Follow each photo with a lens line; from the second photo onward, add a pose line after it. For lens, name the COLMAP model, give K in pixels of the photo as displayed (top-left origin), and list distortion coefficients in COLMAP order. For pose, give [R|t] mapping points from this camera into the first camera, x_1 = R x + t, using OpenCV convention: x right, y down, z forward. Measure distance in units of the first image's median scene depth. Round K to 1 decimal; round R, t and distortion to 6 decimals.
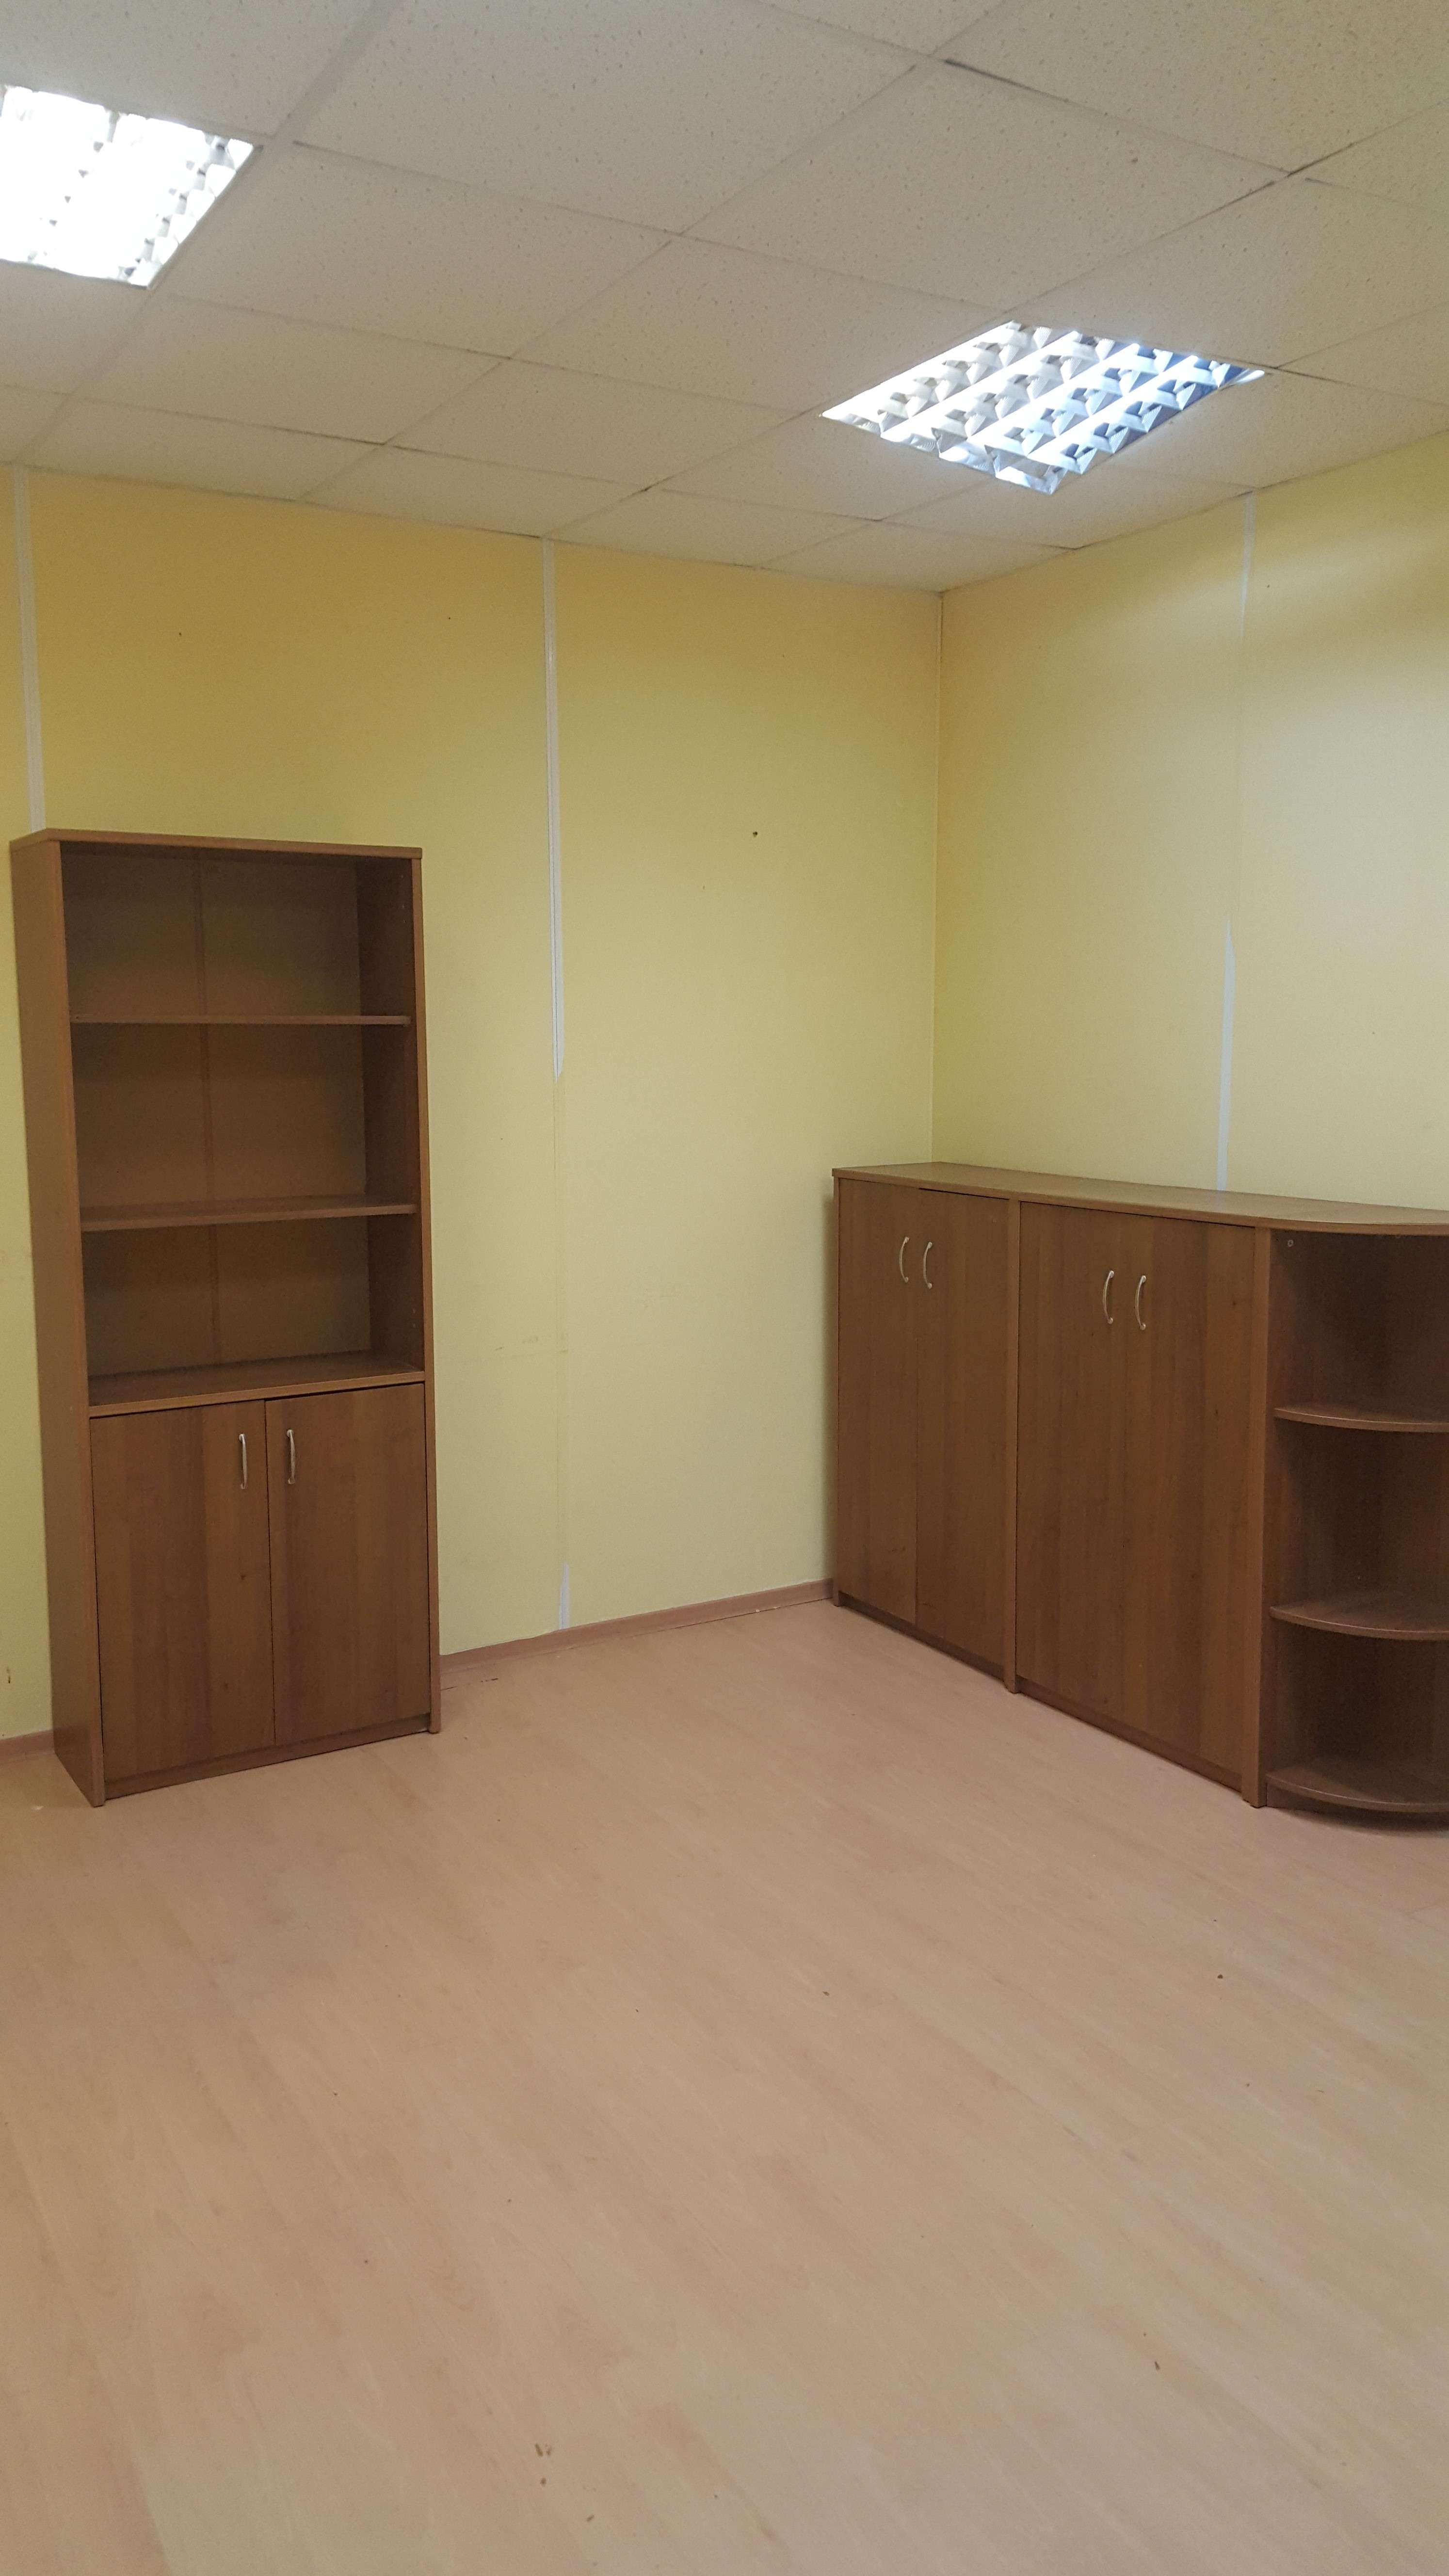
lens RADIAL K [[1937.1, 0, 724.5], [0, 1937.1, 1288.0], [0, 0, 1]] dist [0.049461, -0.160934]
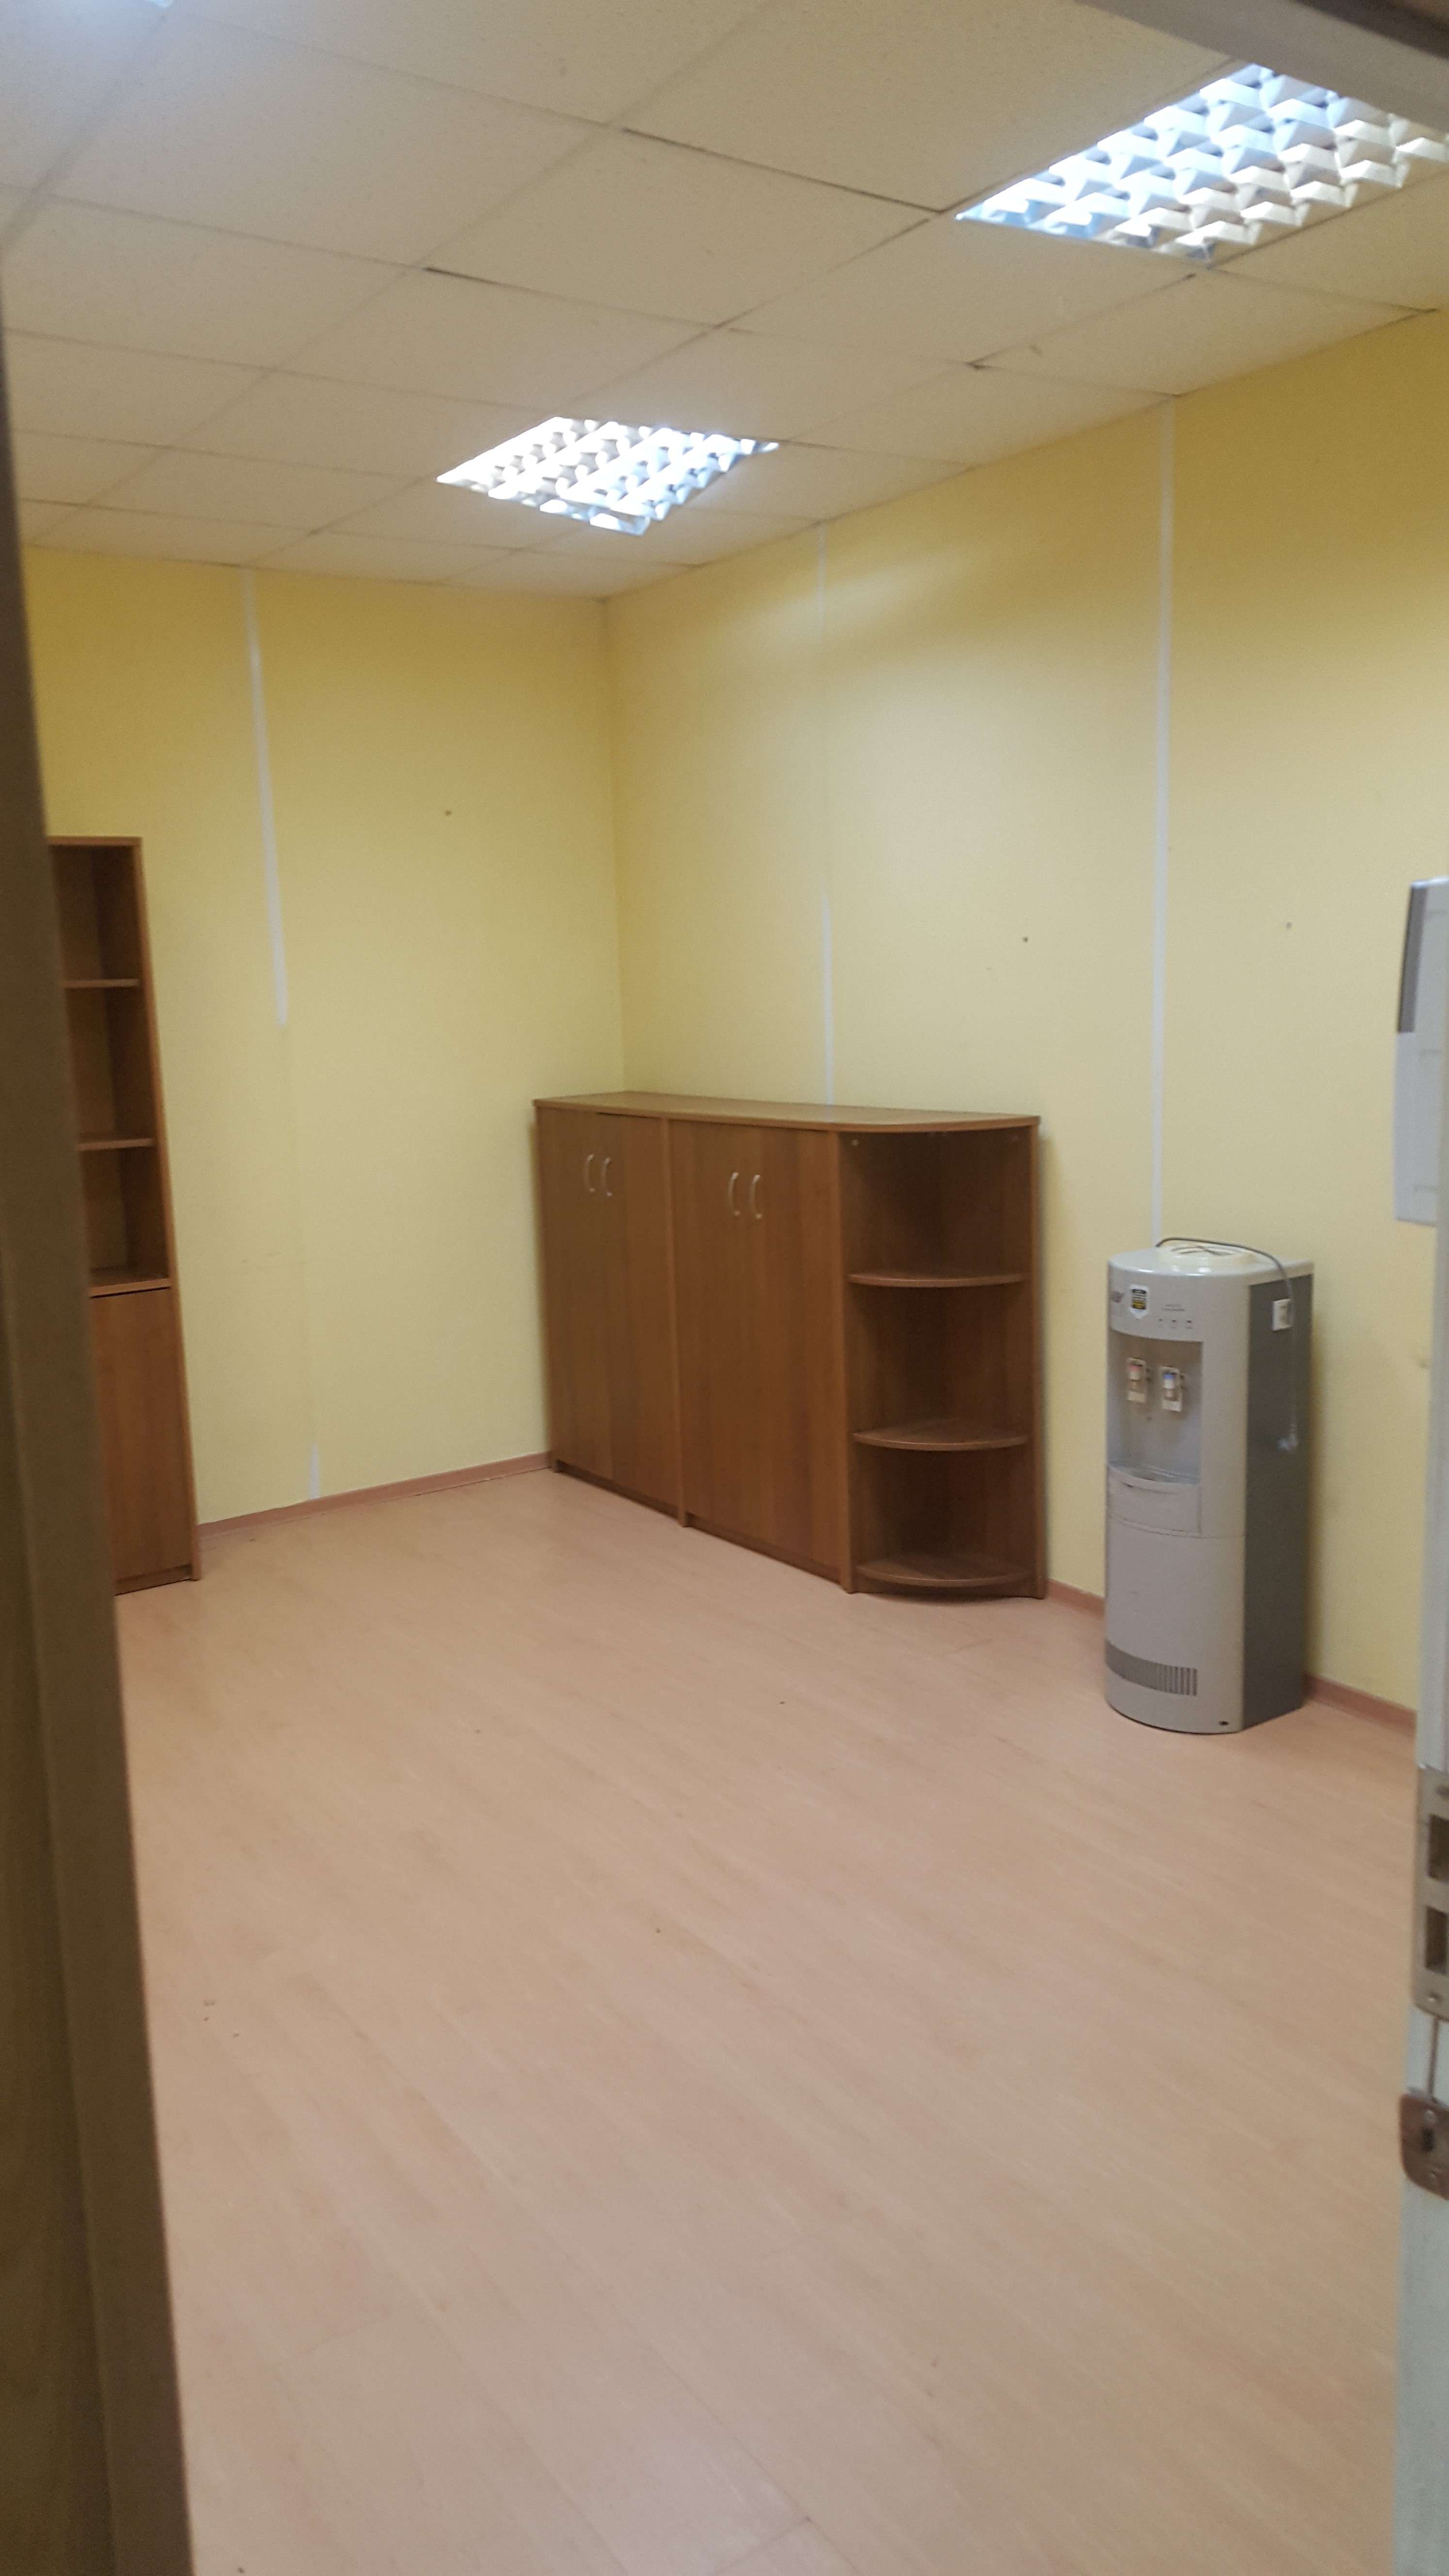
lens RADIAL K [[1922.1, 0, 726.2], [0, 1922.1, 1315.9], [0, 0, 1]] dist [0.046965, -0.184075]
pose [[0.996694, -0.041835, 0.069650, 0.107637], [0.038864, 0.998298, 0.043479, 0.028799], [-0.071350, -0.040629, 0.996624, -0.214652]]
